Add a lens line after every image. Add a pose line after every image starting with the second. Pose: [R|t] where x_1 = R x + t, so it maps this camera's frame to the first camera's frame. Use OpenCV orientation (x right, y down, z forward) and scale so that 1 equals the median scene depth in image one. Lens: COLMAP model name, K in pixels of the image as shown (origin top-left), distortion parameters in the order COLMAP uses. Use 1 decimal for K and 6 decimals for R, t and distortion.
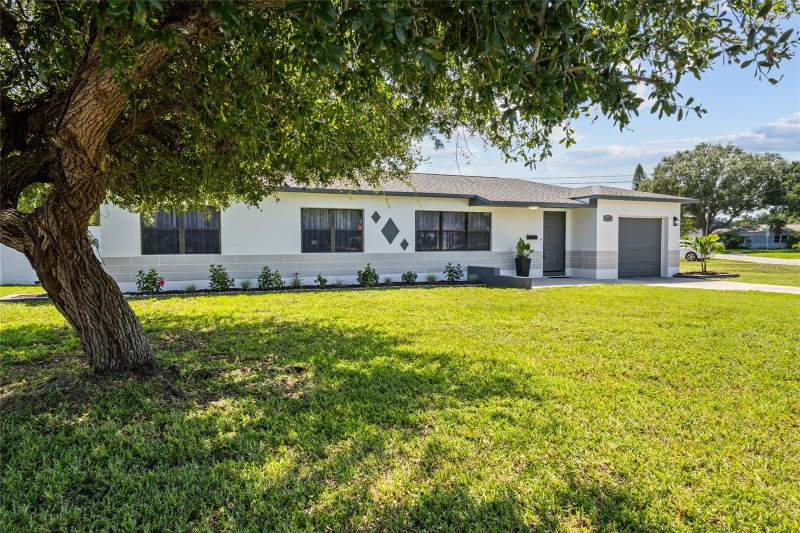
lens RADIAL K [[507.9, 0, 400.0], [0, 507.9, 266.5], [0, 0, 1]] dist [0.010513, -0.003980]
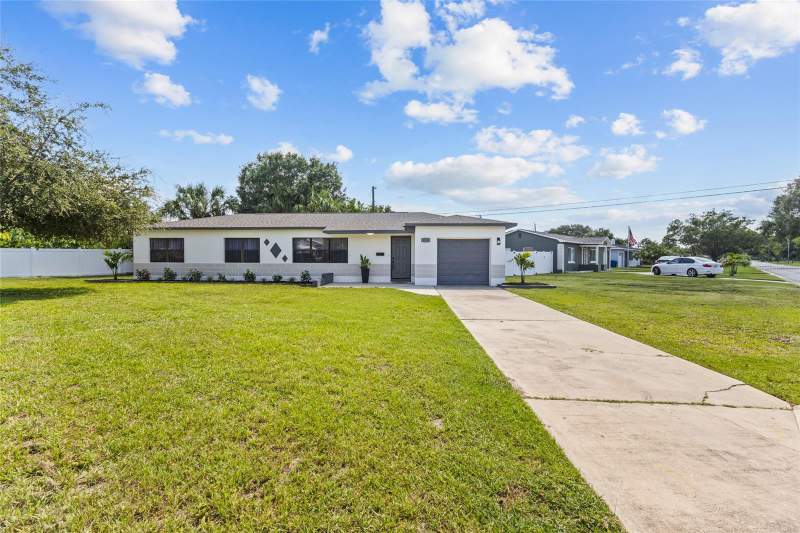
lens RADIAL K [[364.1, 0, 400.0], [0, 364.1, 266.5], [0, 0, 1]] dist [-0.001193, 0.000527]
pose [[0.878210, 0.017343, -0.477960, 1.588591], [-0.026302, 0.999581, -0.012058, -0.022048], [0.477551, 0.023161, 0.878299, 0.238436]]
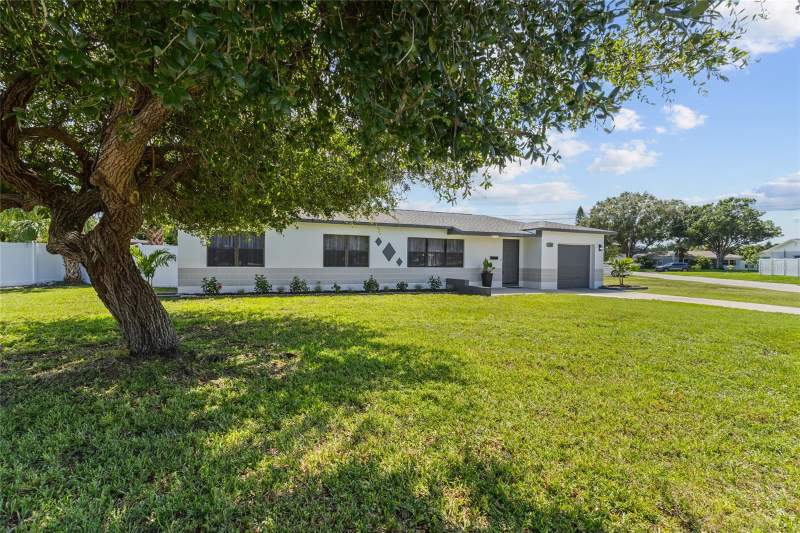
lens RADIAL K [[364.1, 0, 400.0], [0, 364.1, 266.5], [0, 0, 1]] dist [-0.001193, 0.000527]
pose [[0.999617, 0.014649, -0.023493, 0.059305], [-0.015351, 0.999432, -0.030007, -0.002283], [0.023040, 0.030356, 0.999274, 0.031447]]
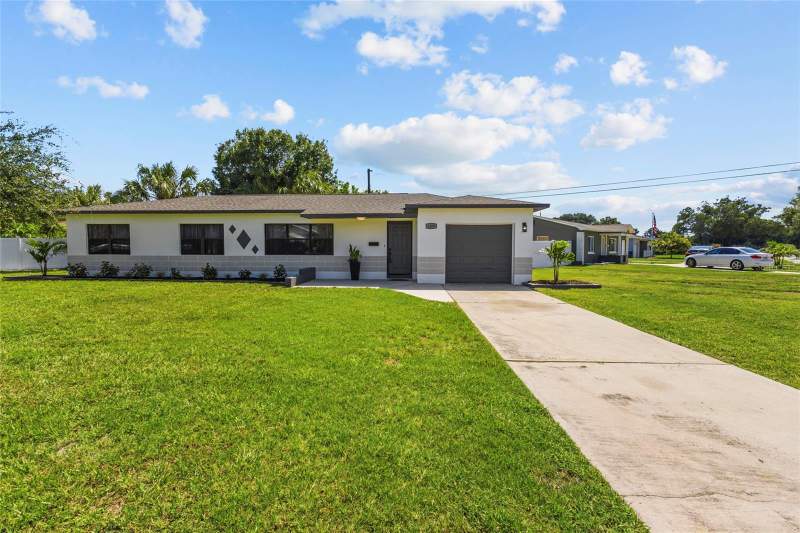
lens RADIAL K [[364.1, 0, 400.0], [0, 364.1, 266.5], [0, 0, 1]] dist [-0.001193, 0.000527]
pose [[0.880260, 0.029995, -0.473543, 1.394769], [-0.025348, 0.999548, 0.016195, -0.041342], [0.473814, -0.002252, 0.880622, 0.593853]]
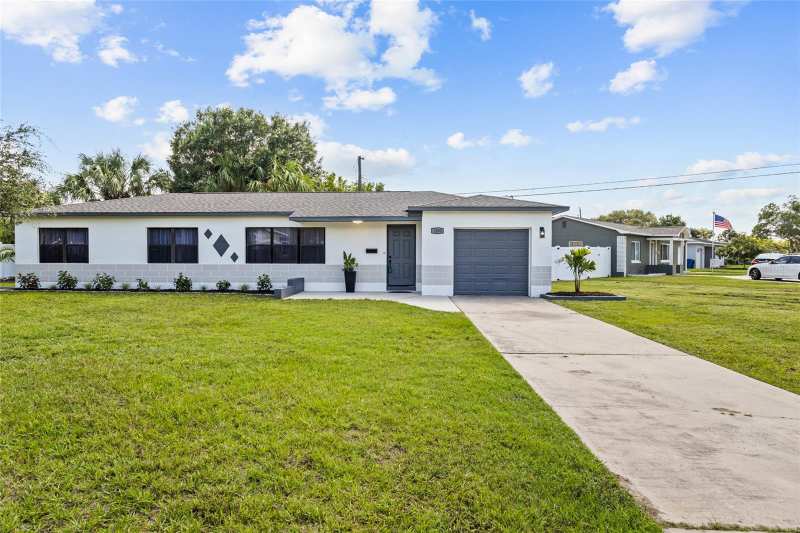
lens RADIAL K [[492.7, 0, 400.0], [0, 492.7, 266.5], [0, 0, 1]] dist [0.000327, -0.002732]
pose [[0.883521, 0.016650, -0.468095, 1.514603], [-0.025577, 0.999592, -0.012721, -0.030741], [0.467692, 0.023212, 0.883586, 0.329203]]
